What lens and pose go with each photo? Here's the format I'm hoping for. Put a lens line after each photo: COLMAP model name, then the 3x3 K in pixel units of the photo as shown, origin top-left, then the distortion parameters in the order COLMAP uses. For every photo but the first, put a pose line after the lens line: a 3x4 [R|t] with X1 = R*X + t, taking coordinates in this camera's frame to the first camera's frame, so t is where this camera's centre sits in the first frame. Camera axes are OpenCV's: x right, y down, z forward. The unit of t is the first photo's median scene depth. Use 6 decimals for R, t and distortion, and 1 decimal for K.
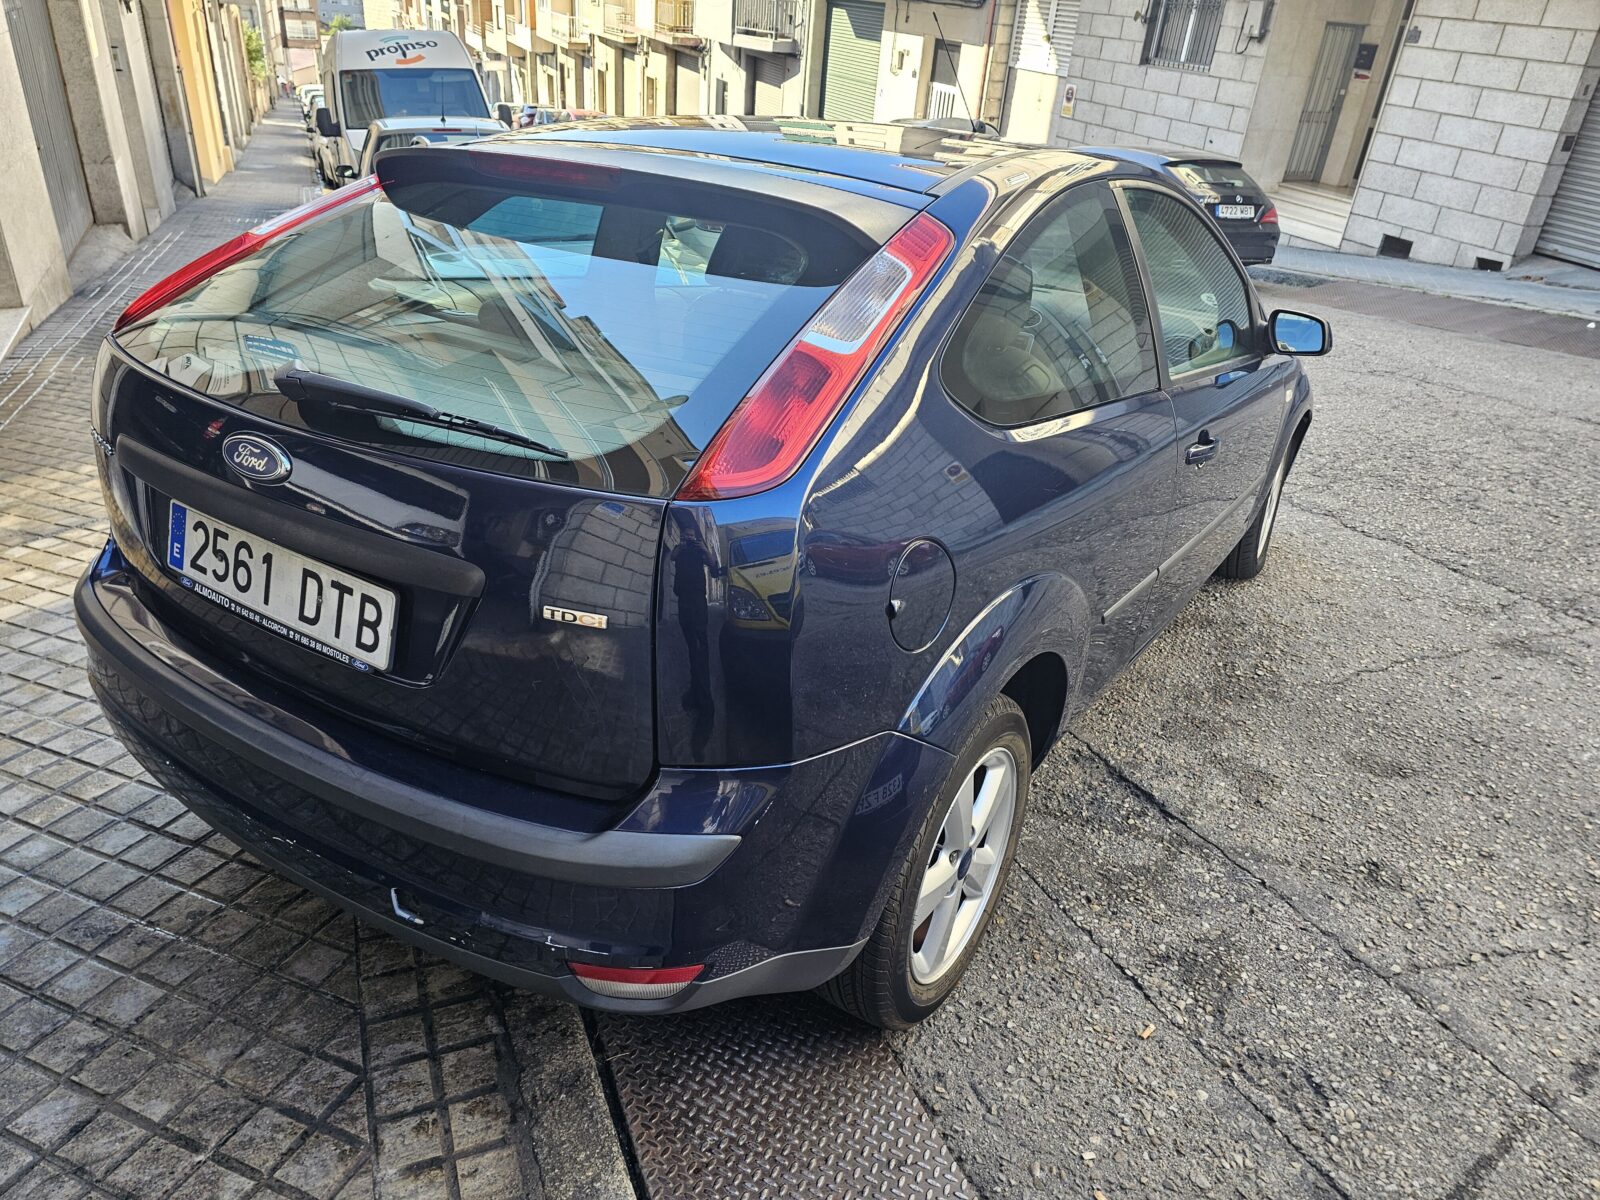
lens RADIAL K [[1063.1, 0, 812.9], [0, 1063.1, 590.4], [0, 0, 1]] dist [0.055591, -0.052805]
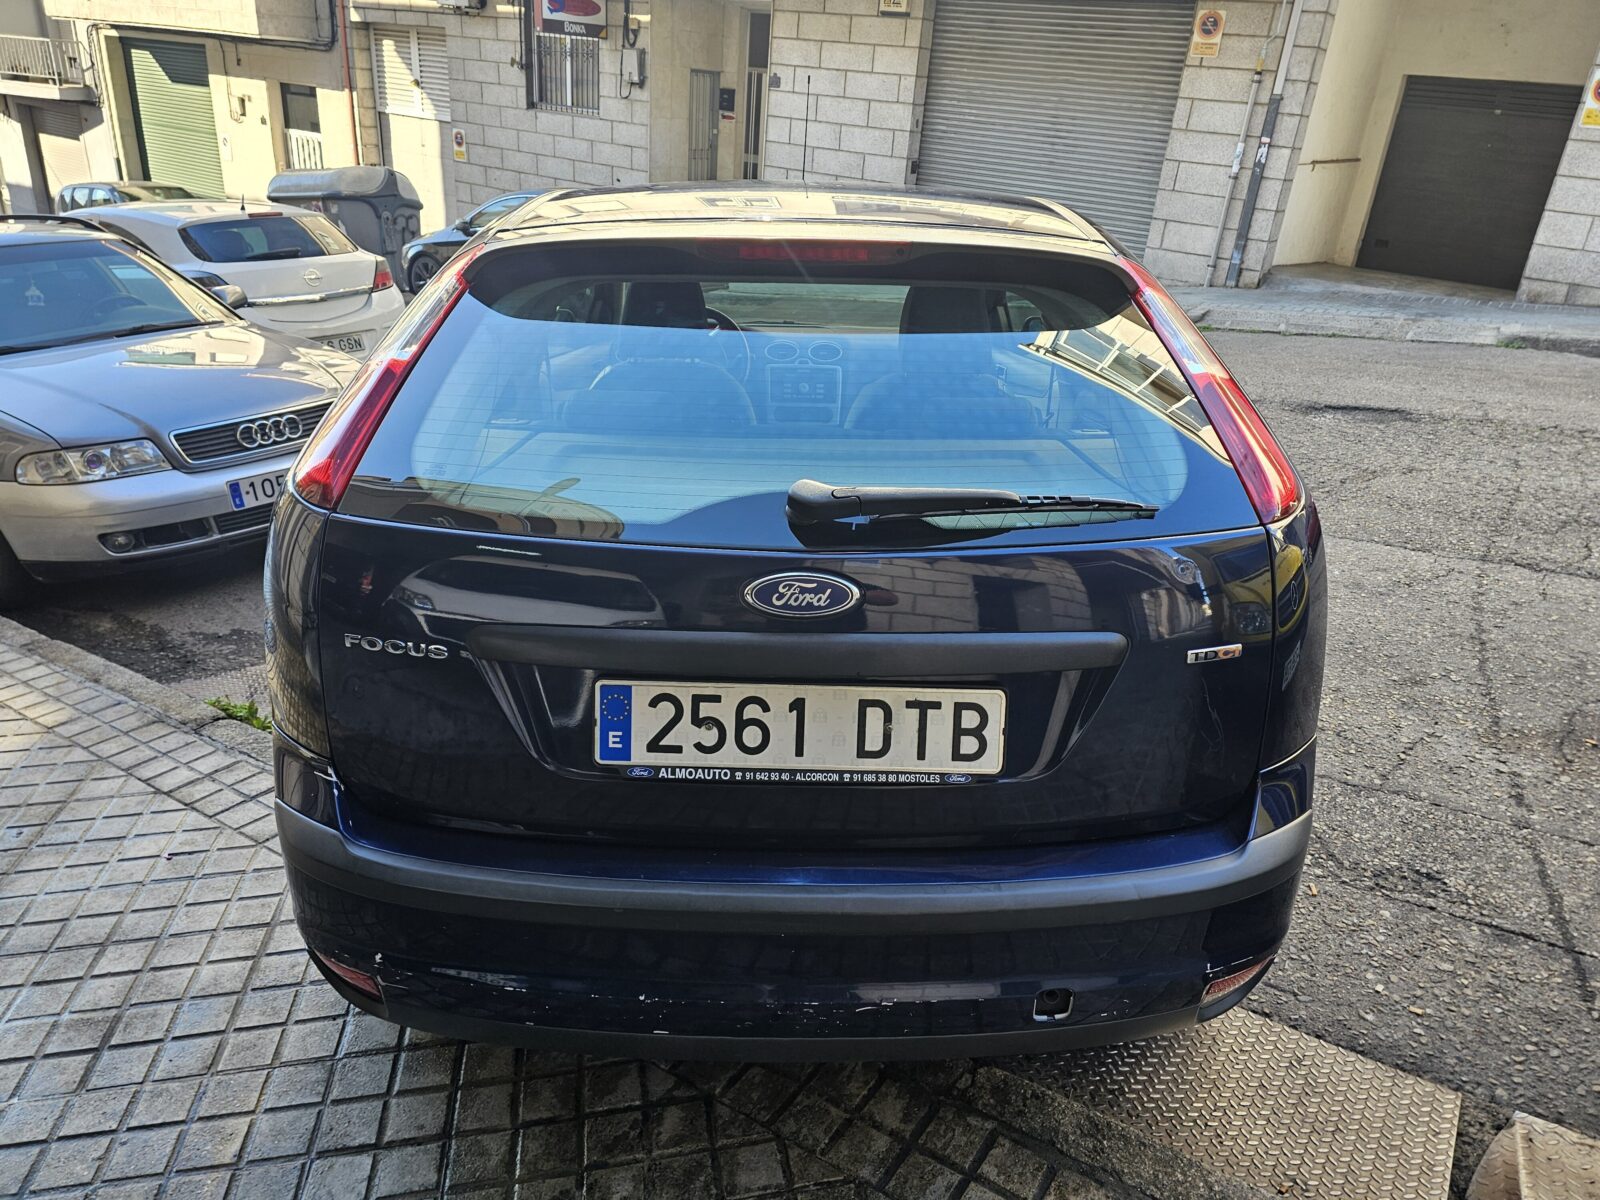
lens RADIAL K [[1063.1, 0, 809.3], [0, 1063.1, 590.0], [0, 0, 1]] dist [0.055591, -0.052805]
pose [[0.837819, -0.240316, 0.490212, -0.121946], [0.255463, 0.966110, 0.037004, -0.020389], [-0.482492, 0.094228, 0.870817, 0.029309]]
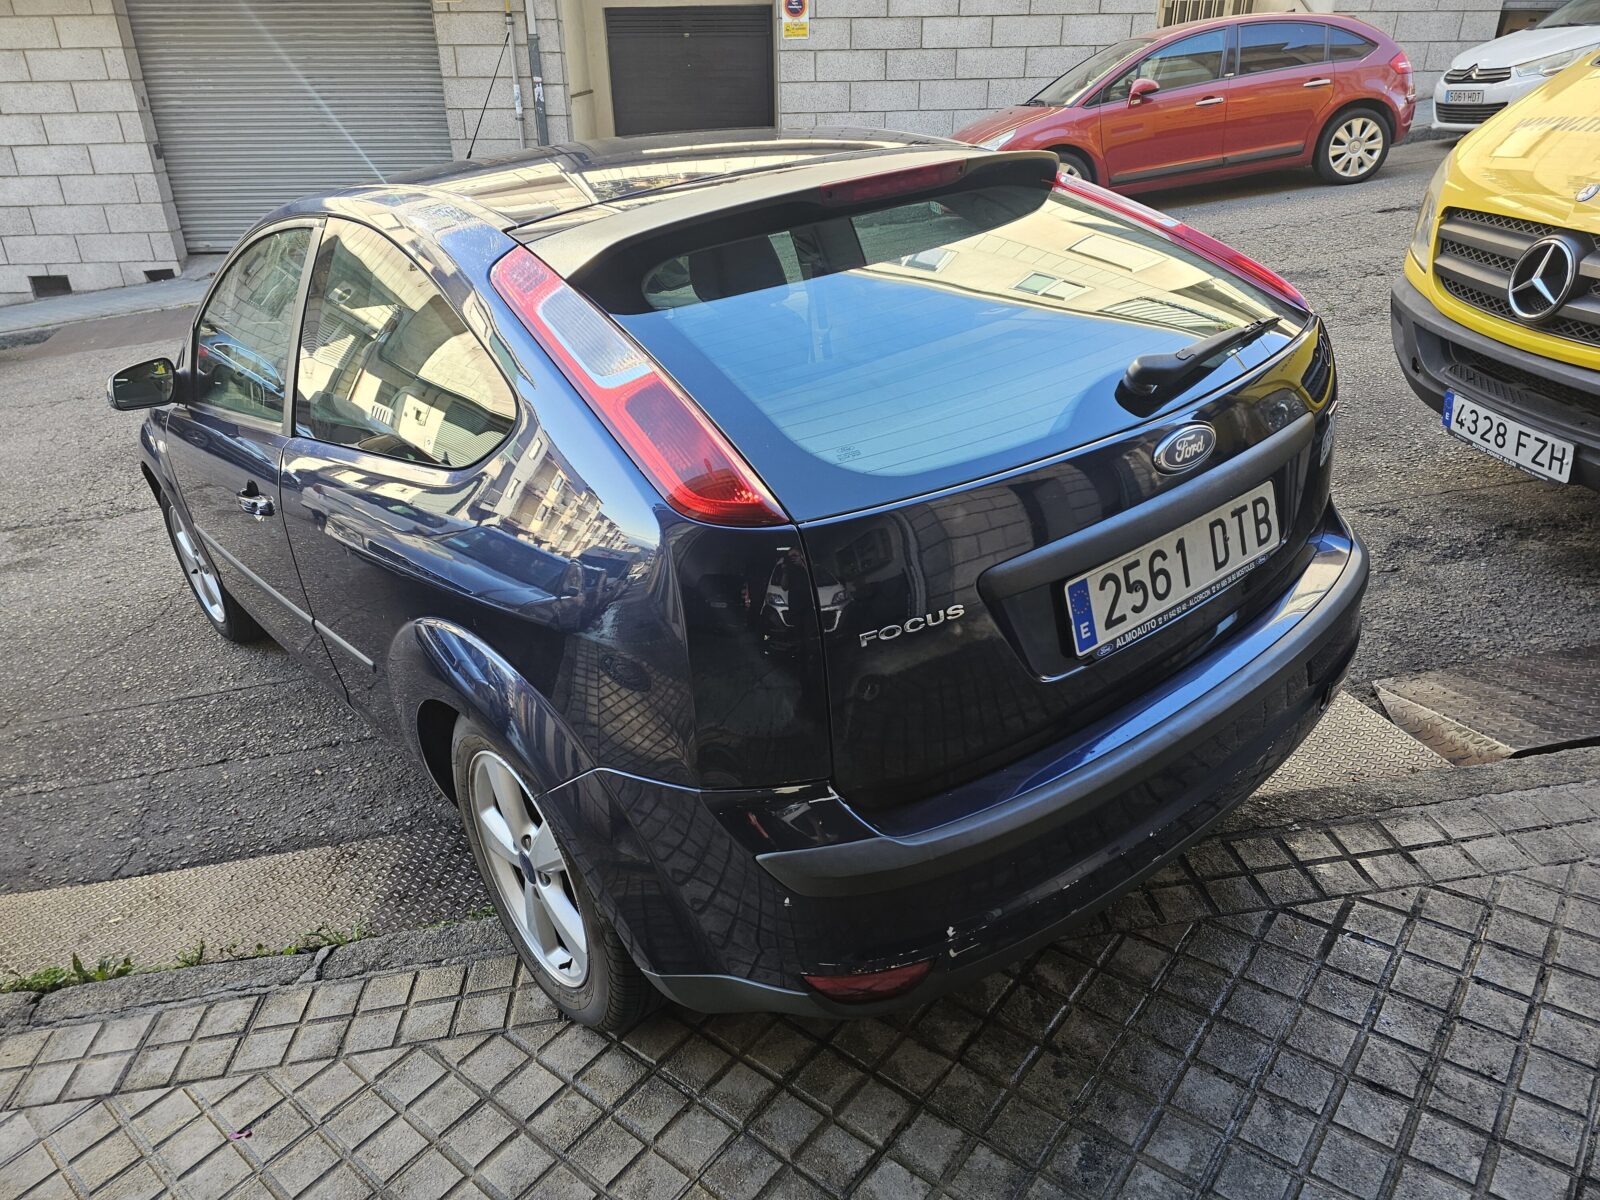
lens RADIAL K [[1063.1, 0, 784.0], [0, 1063.1, 592.3], [0, 0, 1]] dist [0.055591, -0.052805]
pose [[0.314231, -0.488543, 0.813993, -0.201500], [0.502104, 0.813211, 0.294243, -0.066200], [-0.805699, 0.316249, 0.500836, 0.107849]]
